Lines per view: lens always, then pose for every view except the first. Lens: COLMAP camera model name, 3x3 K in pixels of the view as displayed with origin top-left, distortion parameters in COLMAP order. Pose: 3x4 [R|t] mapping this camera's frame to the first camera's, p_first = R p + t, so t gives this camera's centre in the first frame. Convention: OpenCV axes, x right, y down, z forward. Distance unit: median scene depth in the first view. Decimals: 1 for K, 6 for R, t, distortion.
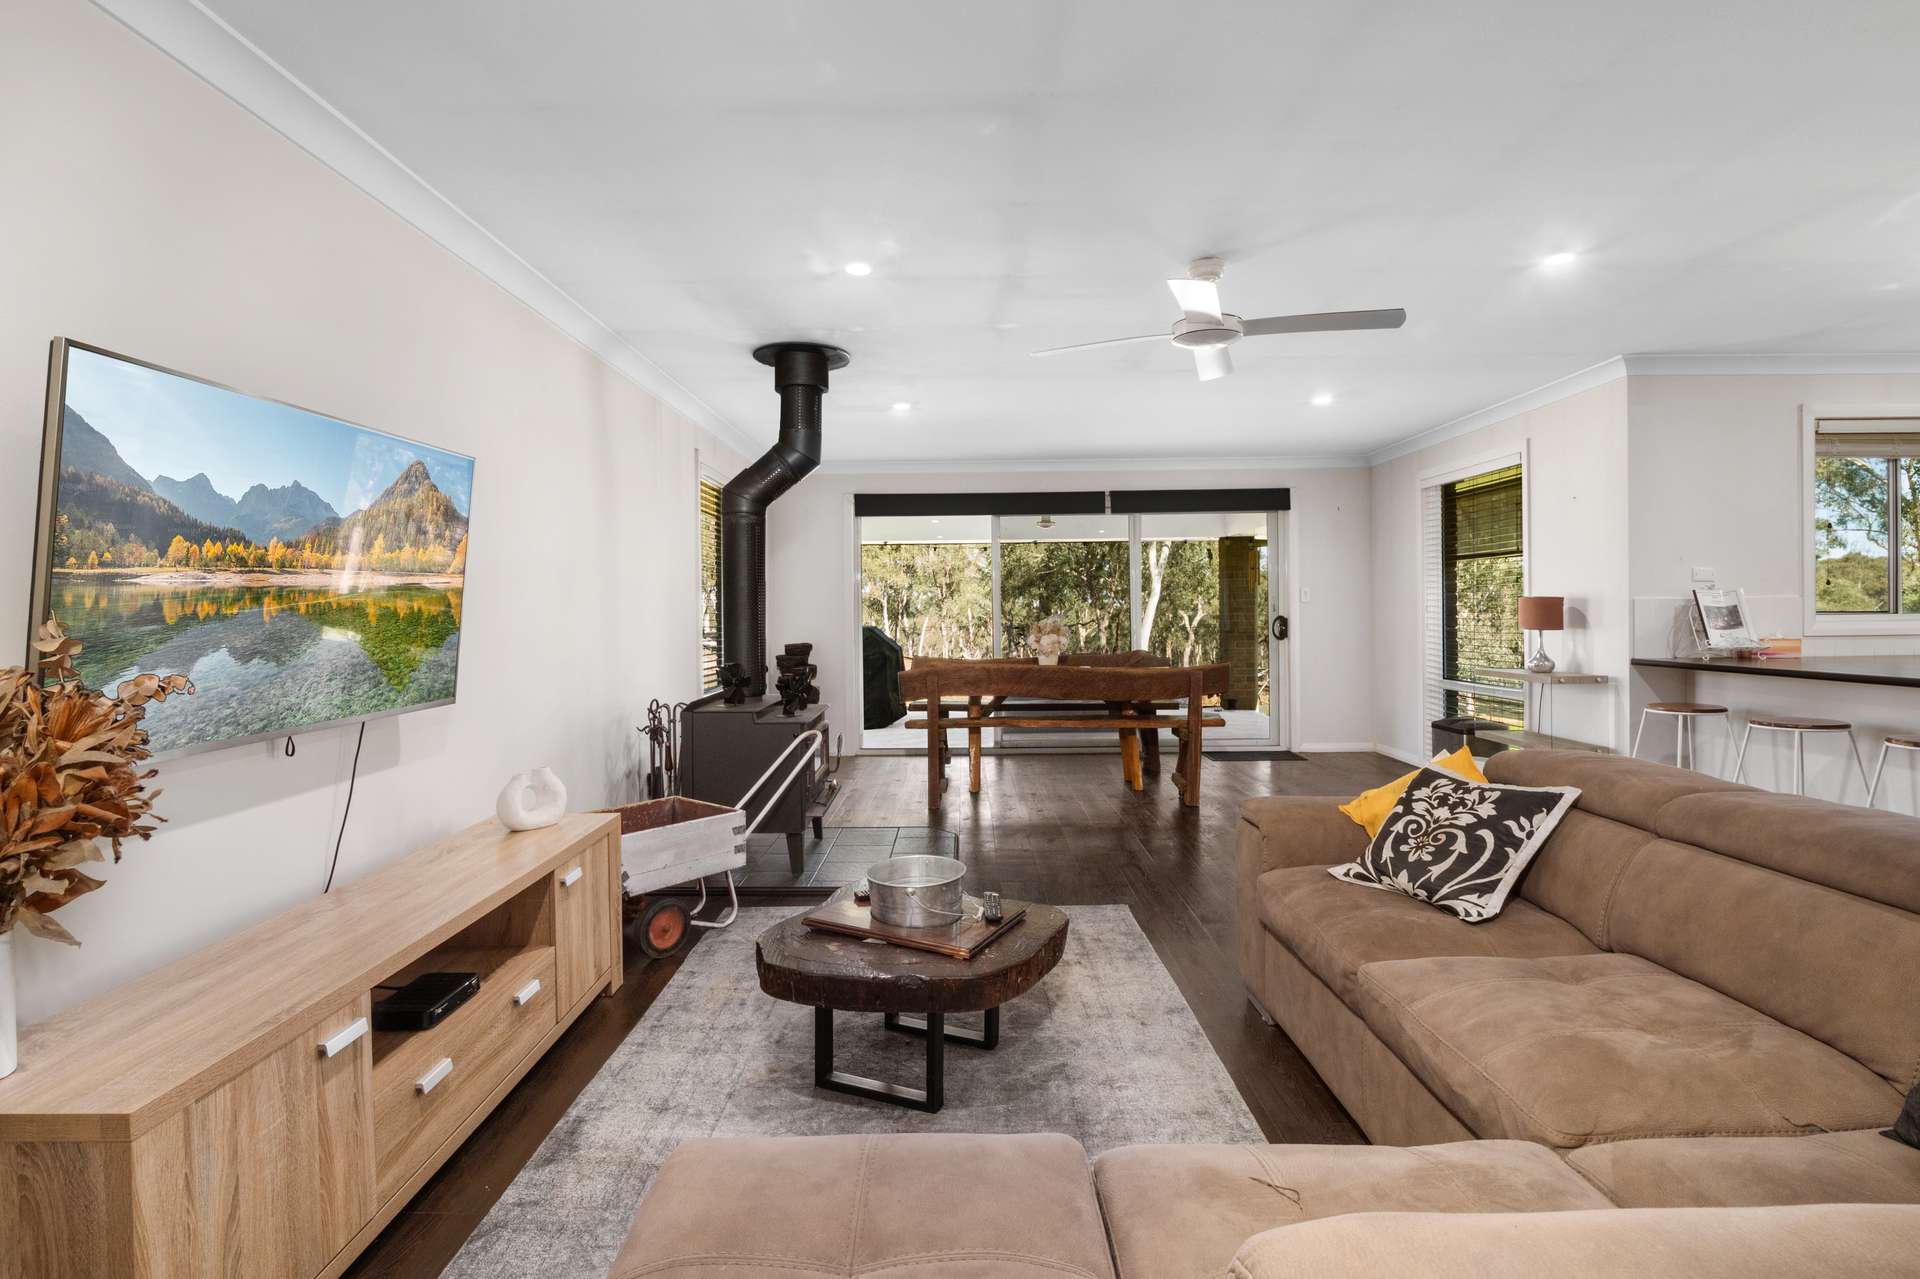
lens RADIAL K [[933.8, 0, 960.0], [0, 933.8, 639.5], [0, 0, 1]] dist [-0.000975, -0.000168]
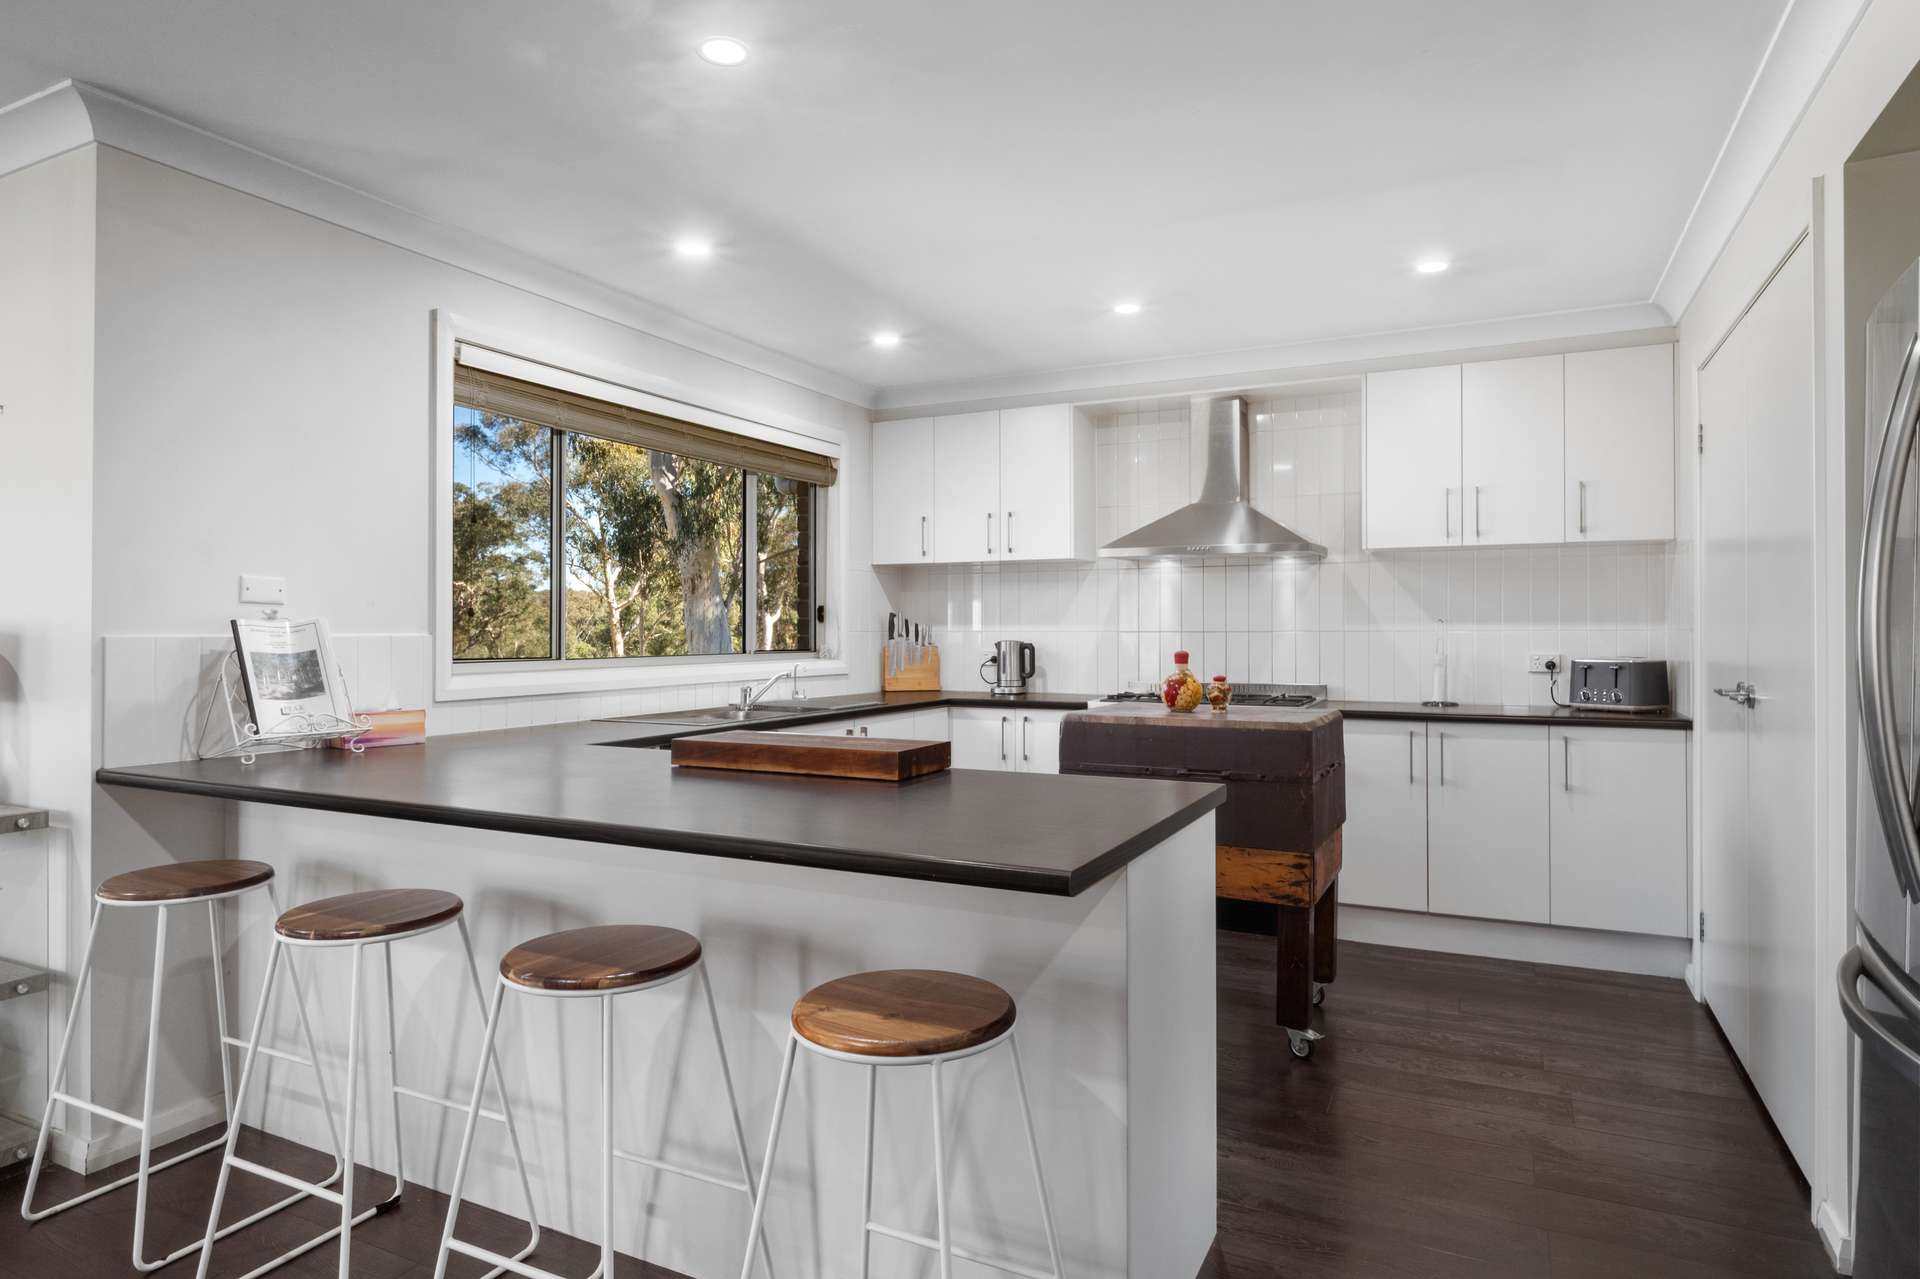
lens RADIAL K [[1094.9, 0, 960.0], [0, 1094.9, 639.5], [0, 0, 1]] dist [-0.000277, 0.000324]
pose [[0.444990, 0.011768, 0.895458, 0.450061], [0.011416, 0.999758, -0.018812, -0.027625], [-0.895463, 0.018594, 0.444748, 0.413877]]
